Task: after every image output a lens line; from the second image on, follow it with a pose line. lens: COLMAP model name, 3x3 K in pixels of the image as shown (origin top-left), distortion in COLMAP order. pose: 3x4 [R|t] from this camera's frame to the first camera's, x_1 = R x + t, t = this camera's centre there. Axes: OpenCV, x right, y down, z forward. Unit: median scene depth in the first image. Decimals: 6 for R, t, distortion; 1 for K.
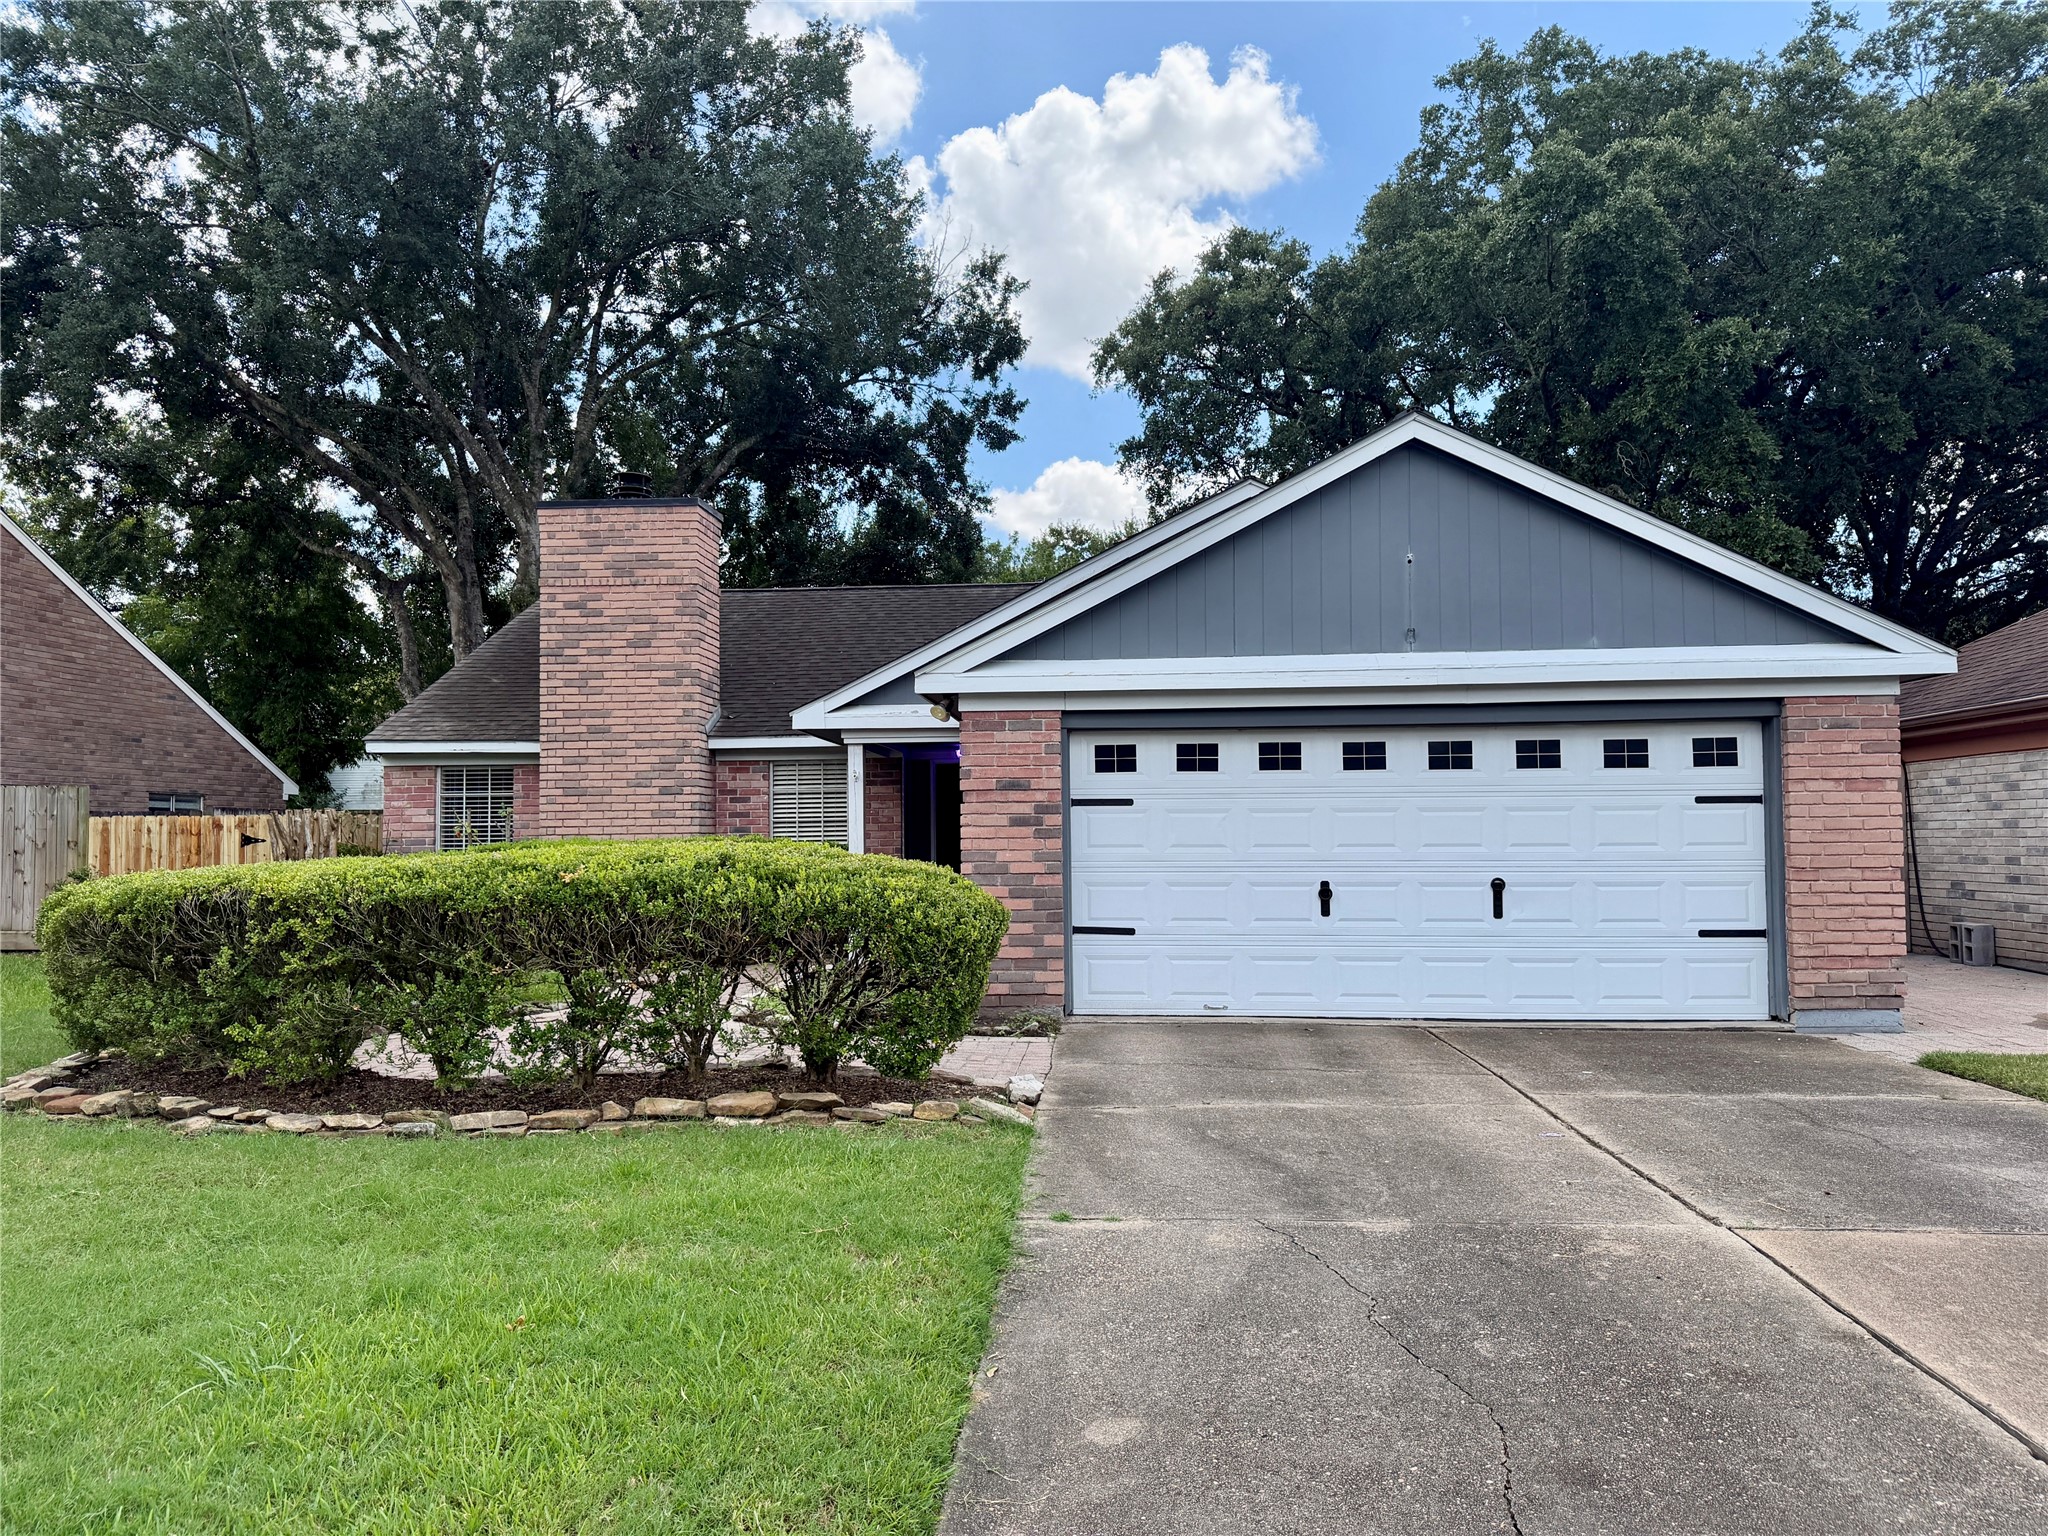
lens RADIAL K [[1436.1, 0, 1026.6], [0, 1436.1, 765.1], [0, 0, 1]] dist [0.027066, -0.035601]
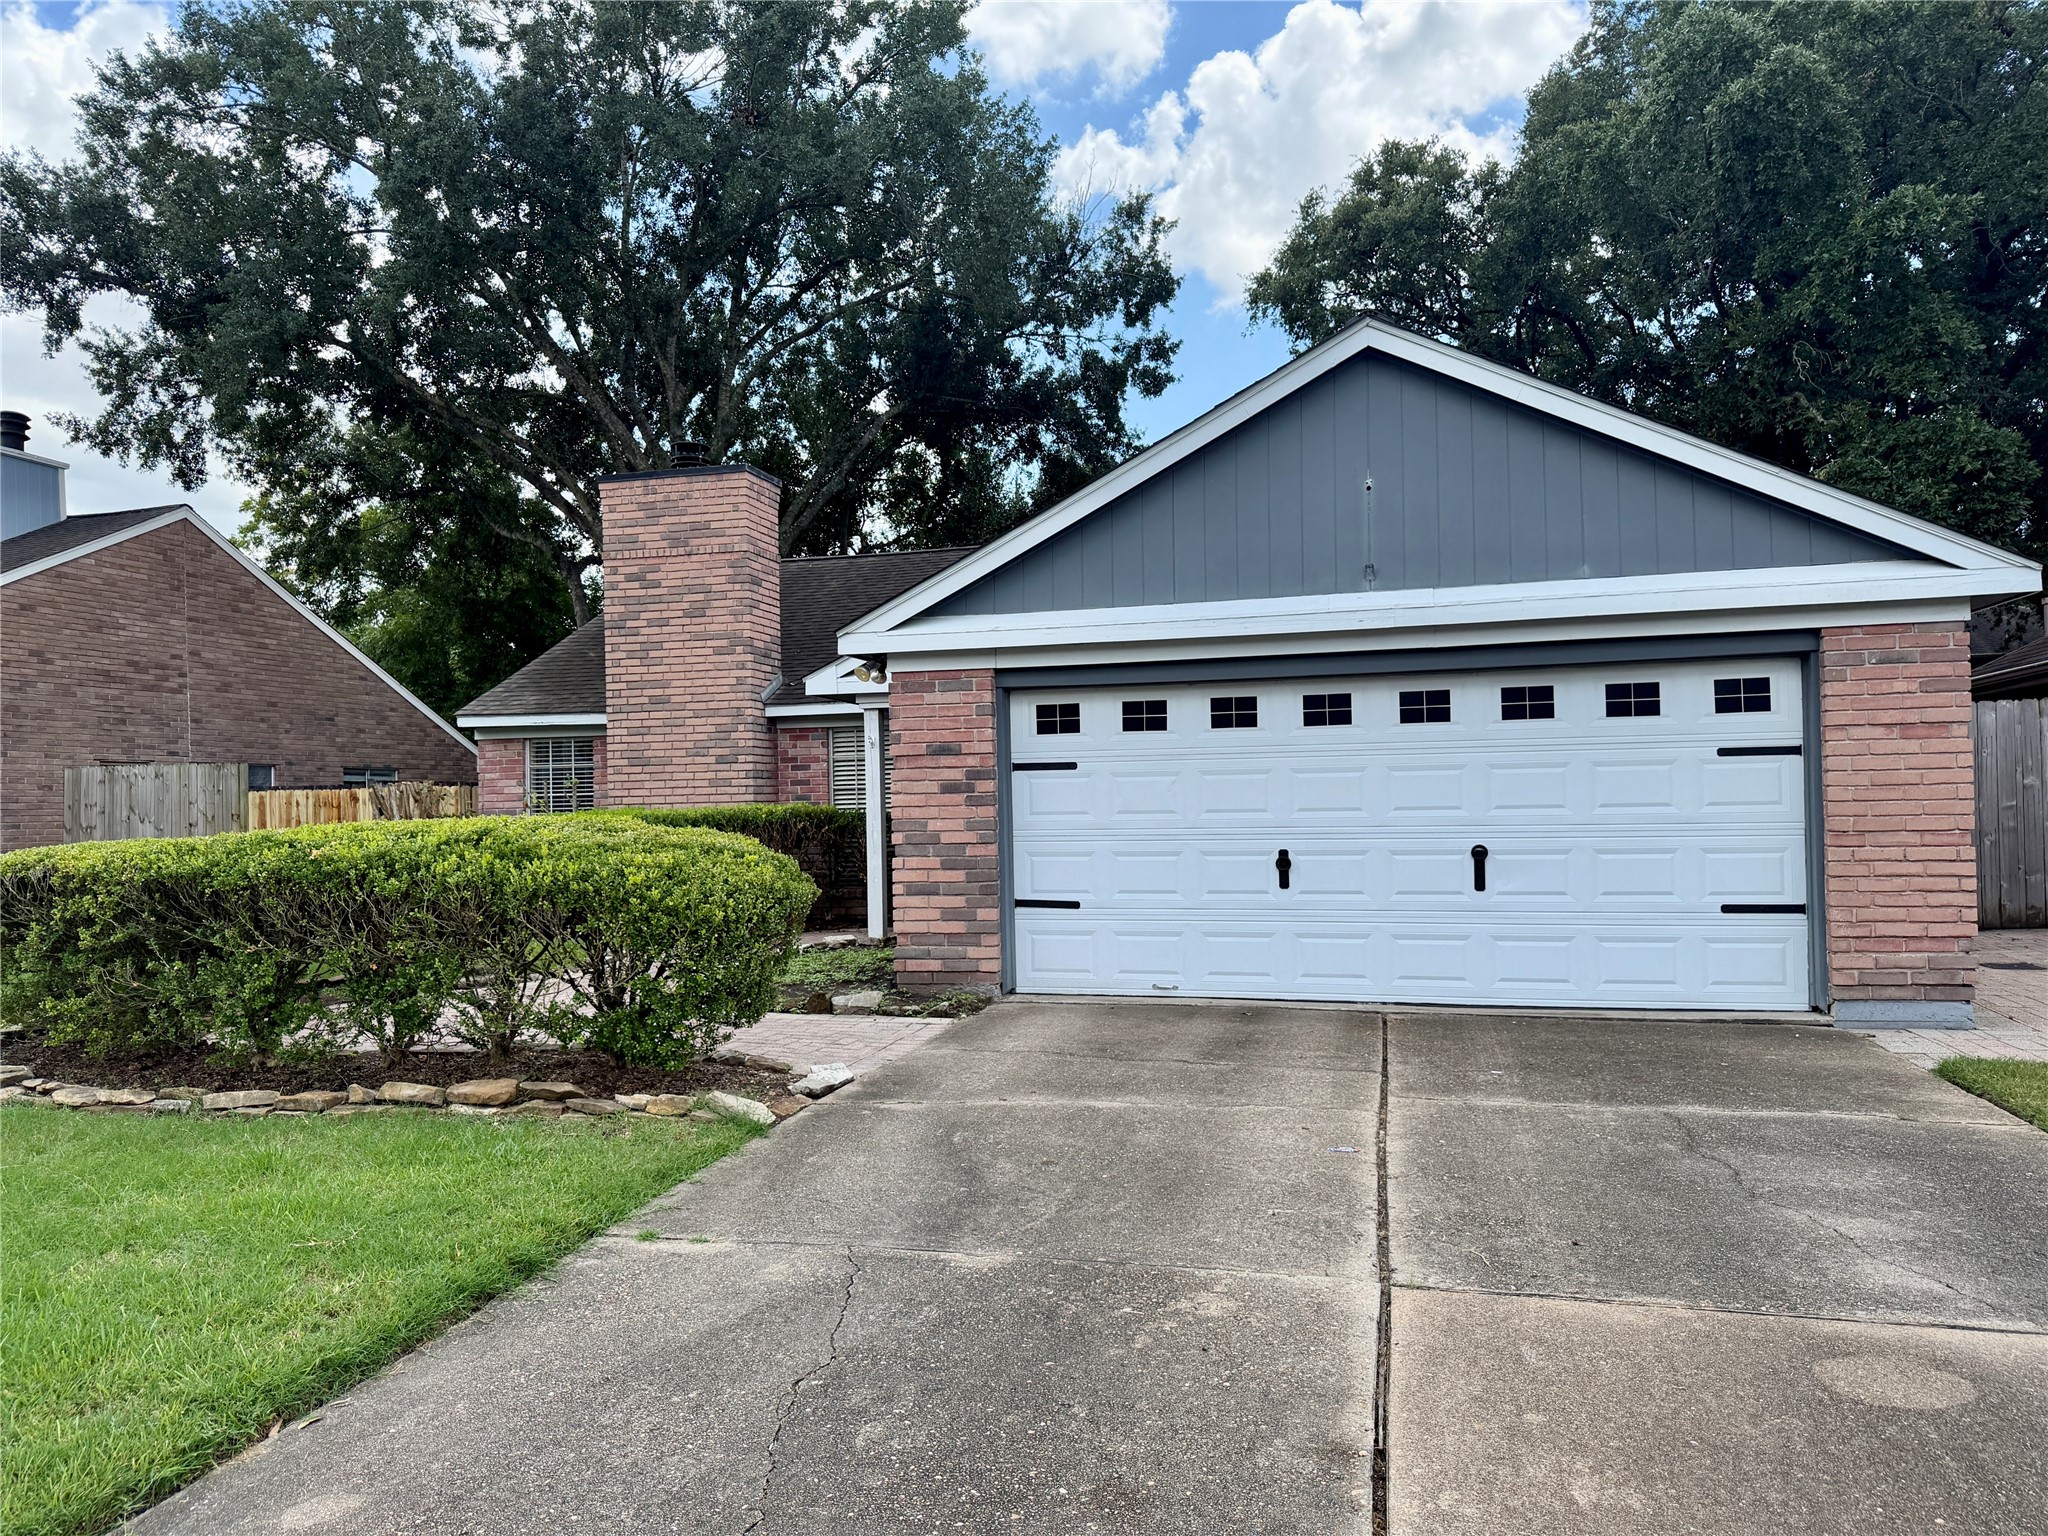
lens RADIAL K [[1436.1, 0, 1034.9], [0, 1436.1, 763.4], [0, 0, 1]] dist [0.027066, -0.035601]
pose [[0.982011, -0.015943, -0.188152, 0.226366], [0.020757, 0.999505, 0.023647, 0.002182], [0.187682, -0.027127, 0.981855, 0.088020]]
